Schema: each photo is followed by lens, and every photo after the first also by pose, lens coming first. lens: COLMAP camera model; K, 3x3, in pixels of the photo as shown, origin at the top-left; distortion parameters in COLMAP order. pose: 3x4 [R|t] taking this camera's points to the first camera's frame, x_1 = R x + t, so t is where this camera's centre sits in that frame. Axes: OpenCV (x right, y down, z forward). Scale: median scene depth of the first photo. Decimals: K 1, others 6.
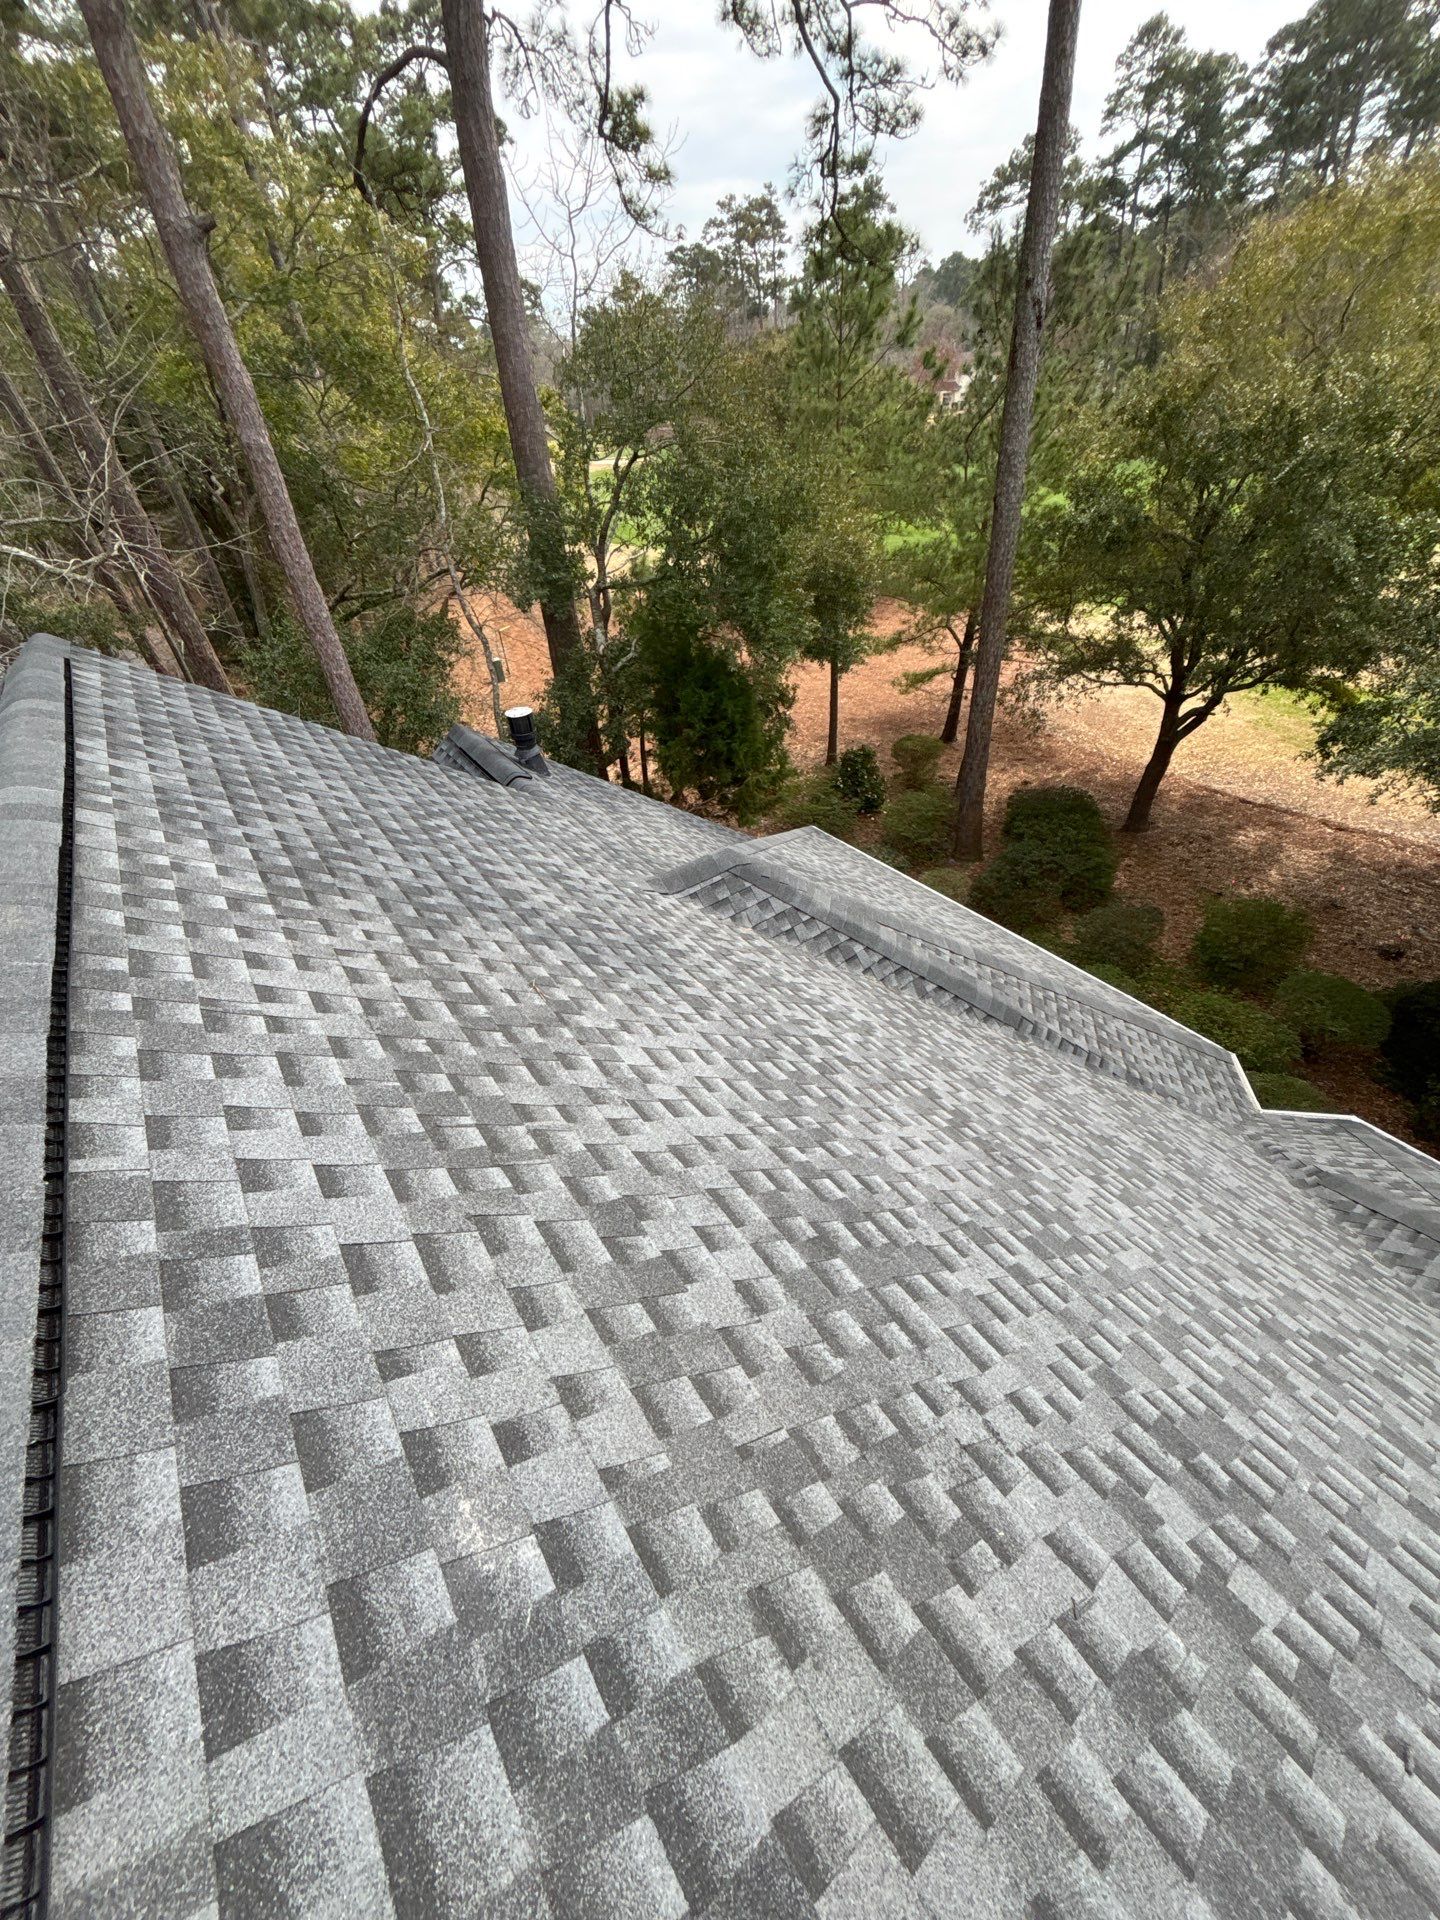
lens RADIAL K [[774.1, 0, 733.8], [0, 774.1, 964.7], [0, 0, 1]] dist [-0.002995, 0.000652]
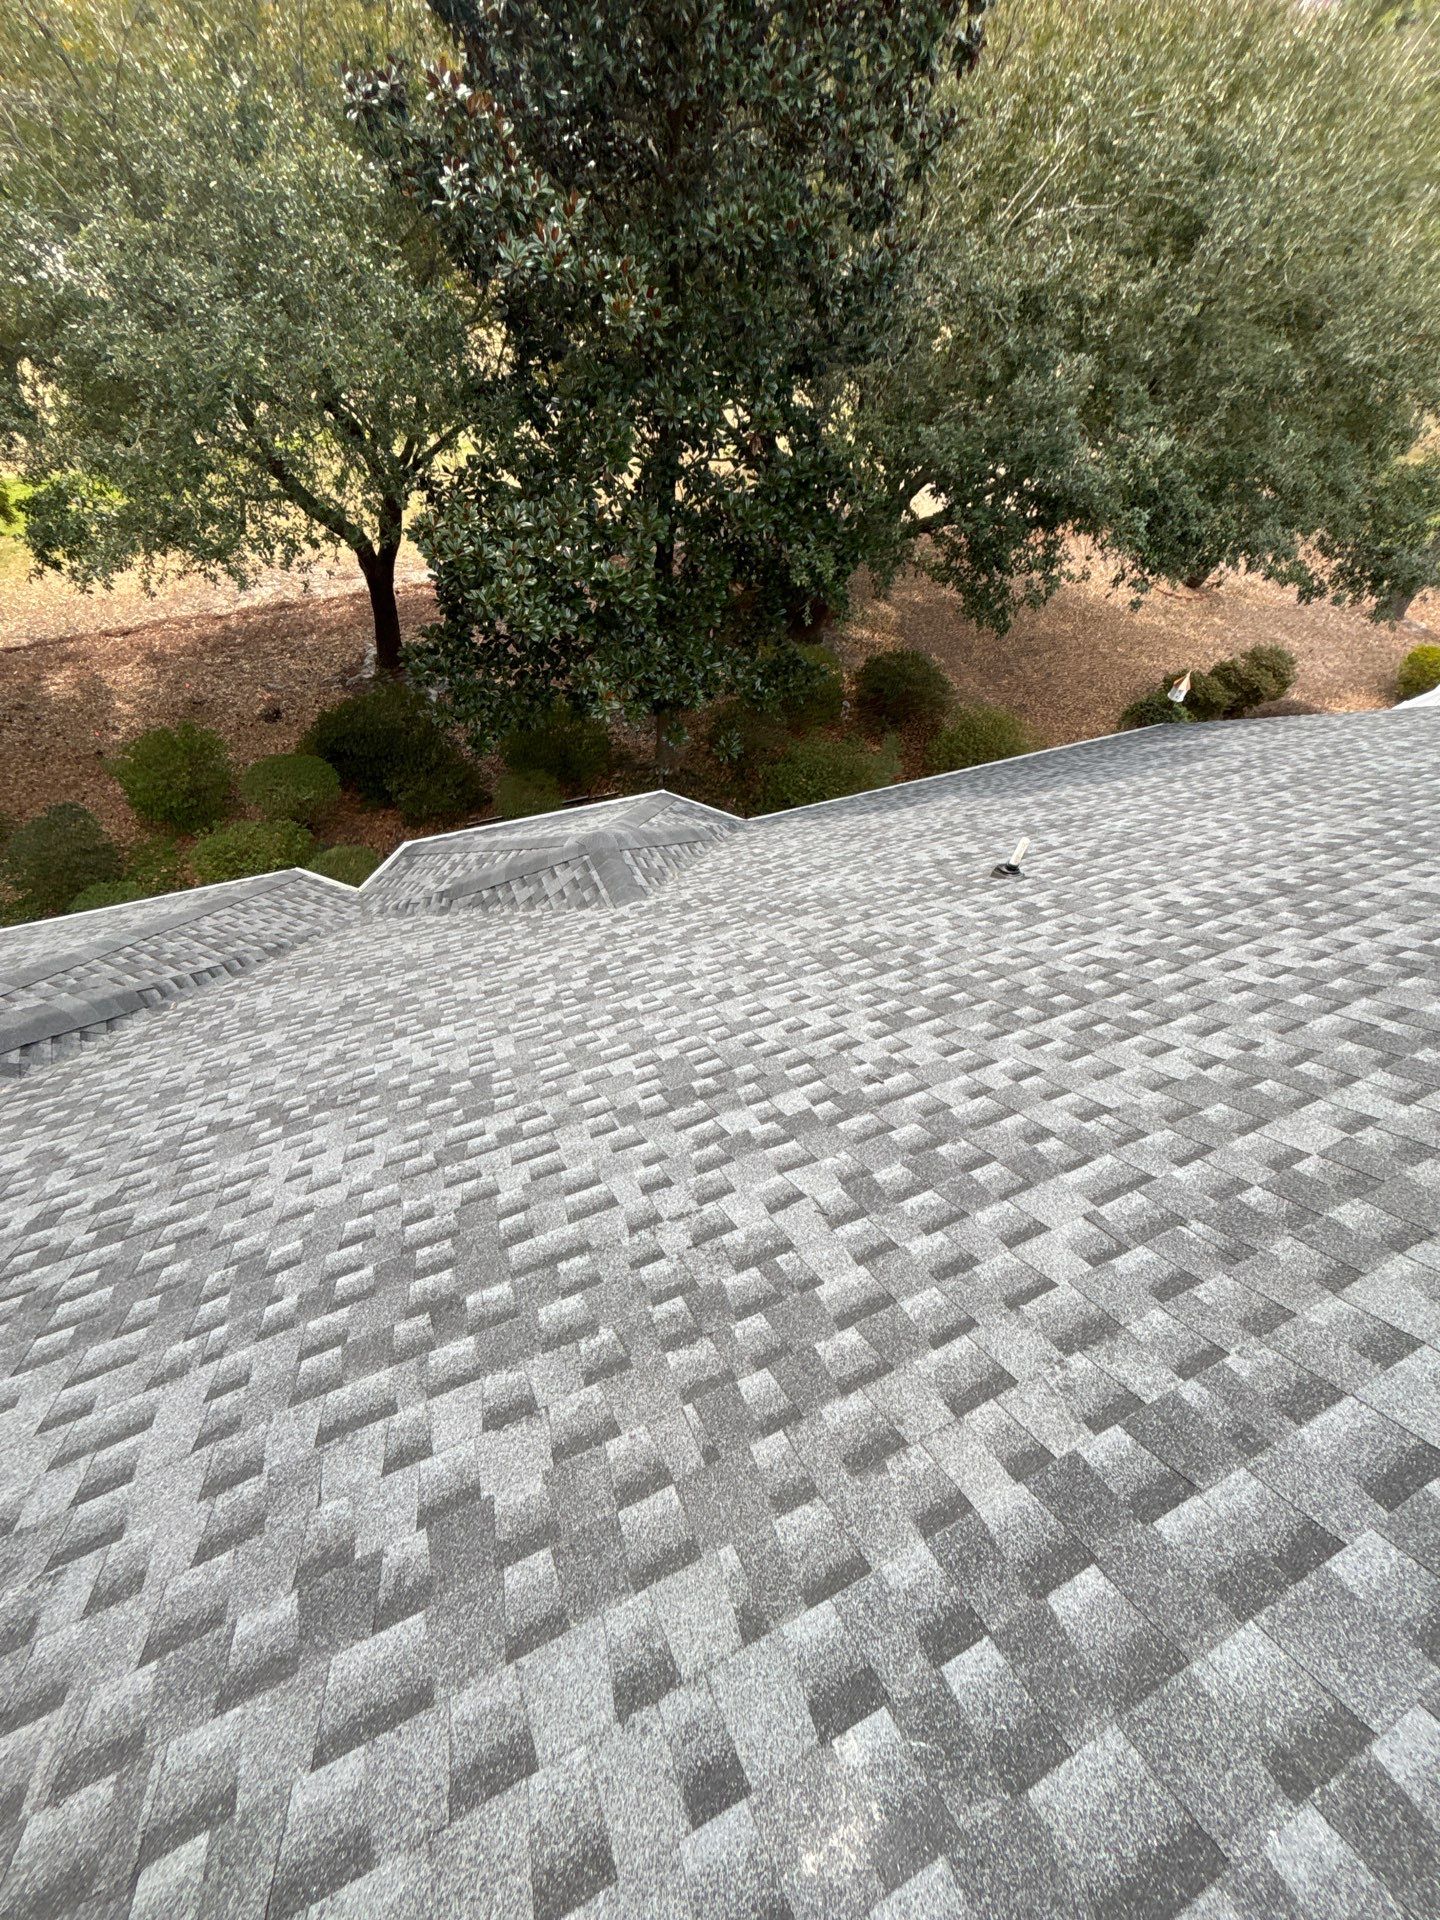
lens RADIAL K [[774.1, 0, 716.5], [0, 774.1, 958.5], [0, 0, 1]] dist [-0.002995, 0.000652]
pose [[0.189696, -0.695734, 0.692799, -0.134930], [0.529309, 0.666761, 0.524655, -0.163134], [-0.826951, 0.267180, 0.494739, 0.230158]]
